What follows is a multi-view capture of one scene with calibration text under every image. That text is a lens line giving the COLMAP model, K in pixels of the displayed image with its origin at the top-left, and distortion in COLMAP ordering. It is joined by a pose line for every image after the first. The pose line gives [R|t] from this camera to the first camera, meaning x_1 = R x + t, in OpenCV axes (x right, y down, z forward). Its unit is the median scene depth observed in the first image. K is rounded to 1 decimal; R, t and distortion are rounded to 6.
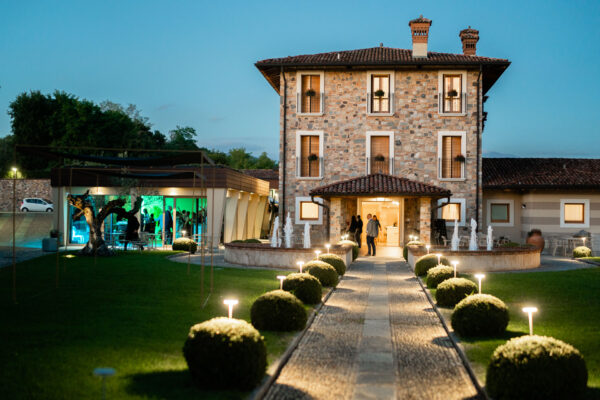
lens RADIAL K [[874.9, 0, 300.0], [0, 874.9, 200.0], [0, 0, 1]] dist [0.014154, 0.062408]
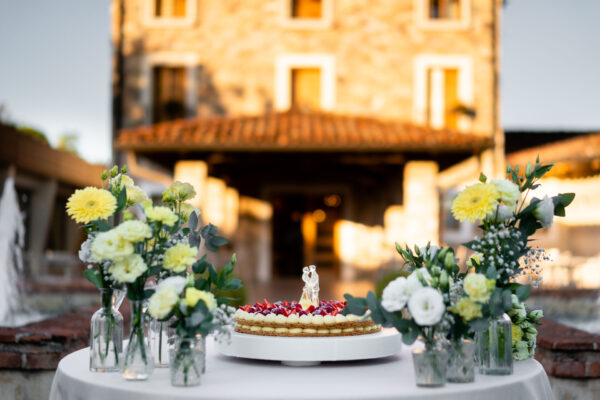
lens RADIAL K [[874.9, 0, 300.0], [0, 874.9, 200.0], [0, 0, 1]] dist [0.014154, 0.062408]
pose [[0.996185, 0.006017, 0.087058, 0.043715], [-0.003220, 0.999475, -0.032232, 0.022328], [-0.087207, 0.031829, 0.995682, 0.488906]]
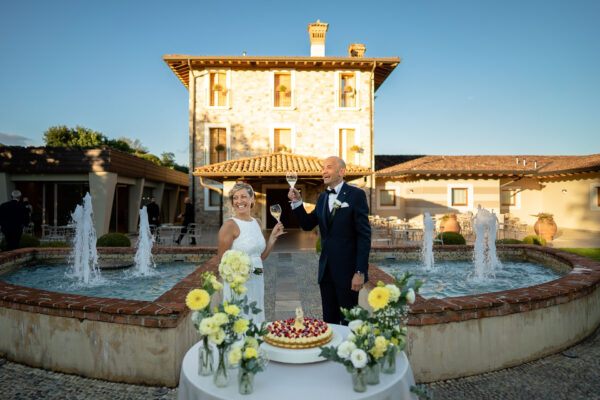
lens RADIAL K [[411.0, 0, 300.0], [0, 411.0, 200.0], [0, 0, 1]] dist [-0.001534, 0.000308]
pose [[0.990512, -0.009629, 0.137089, 0.041914], [0.008093, 0.999898, 0.011763, 0.010081], [-0.137188, -0.010542, 0.990489, 0.489302]]
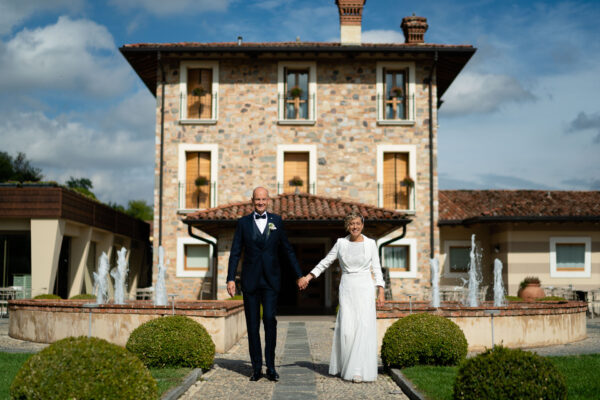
lens RADIAL K [[874.9, 0, 300.0], [0, 874.9, 200.0], [0, 0, 1]] dist [0.014154, 0.062408]
pose [[0.995442, 0.002155, 0.095340, 0.026107], [0.004961, 0.997221, -0.074335, 0.019289], [-0.095236, 0.074469, 0.992665, 0.293114]]
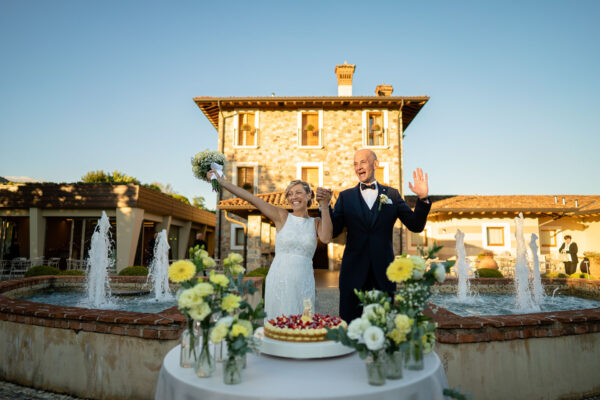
lens RADIAL K [[413.8, 0, 304.1], [0, 413.8, 200.9], [0, 0, 1]] dist [-0.003659, 0.009079]
pose [[0.997023, 0.004893, 0.076945, 0.045092], [0.002646, 0.995225, -0.097575, 0.018552], [-0.077055, 0.097489, 0.992249, 0.495996]]
